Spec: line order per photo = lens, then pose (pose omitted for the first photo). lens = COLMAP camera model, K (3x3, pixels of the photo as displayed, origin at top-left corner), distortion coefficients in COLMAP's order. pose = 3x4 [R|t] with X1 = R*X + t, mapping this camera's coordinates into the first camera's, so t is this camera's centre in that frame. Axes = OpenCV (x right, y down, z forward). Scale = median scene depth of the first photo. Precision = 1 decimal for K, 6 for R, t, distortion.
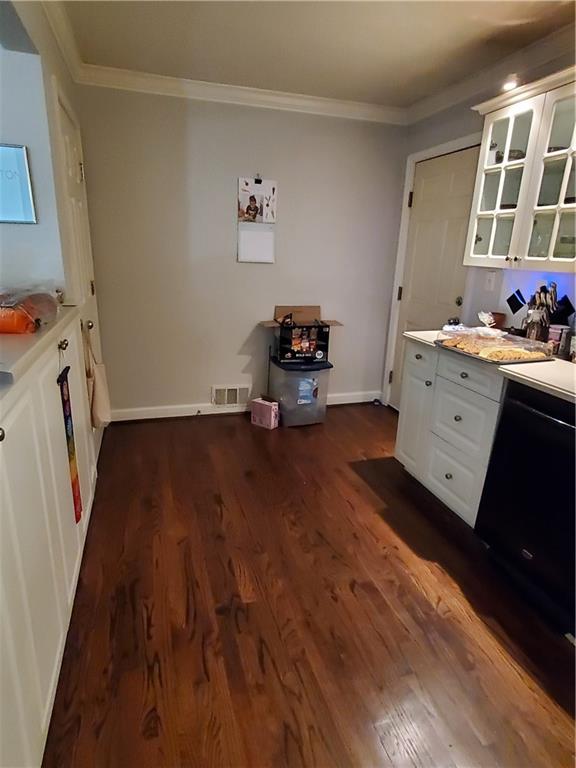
lens RADIAL K [[441.2, 0, 282.7], [0, 441.2, 386.5], [0, 0, 1]] dist [0.002297, 0.009110]
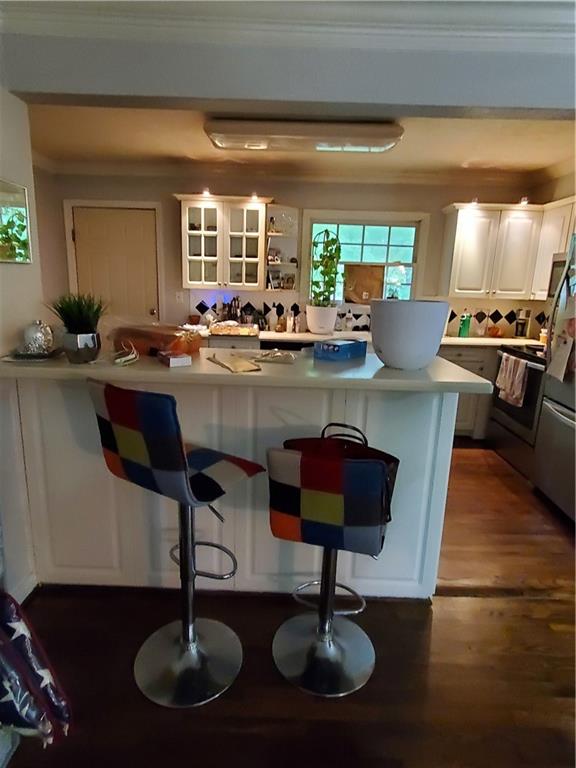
lens RADIAL K [[441.2, 0, 282.7], [0, 441.2, 386.5], [0, 0, 1]] dist [0.002297, 0.009110]
pose [[0.299623, -0.251096, 0.920422, -1.231344], [0.273305, 0.946903, 0.169351, -0.126684], [-0.914074, 0.200815, 0.352339, 0.203120]]
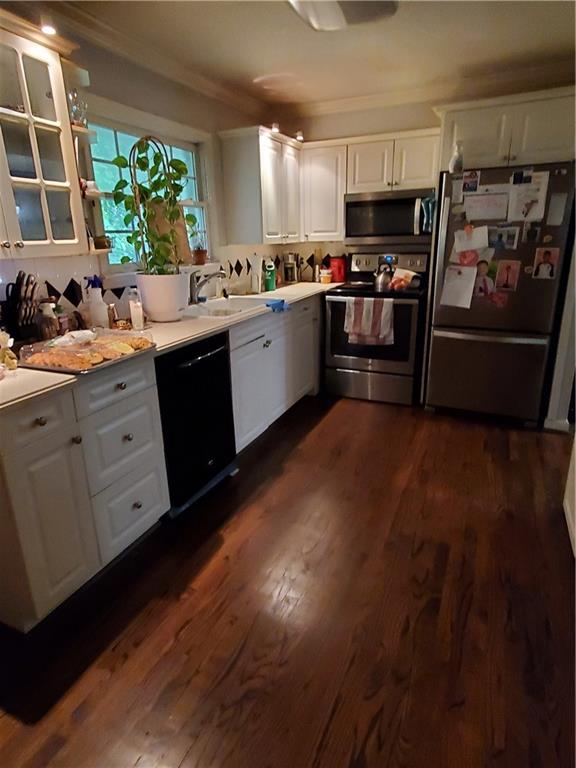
lens RADIAL K [[428.5, 0, 288.0], [0, 428.5, 384.0], [0, 0, 1]] dist [-0.026471, 0.000504]
pose [[-0.742005, -0.240678, 0.625701, -0.306645], [0.198805, 0.812353, 0.548233, -0.391792], [-0.640238, 0.531184, -0.554922, 1.208789]]
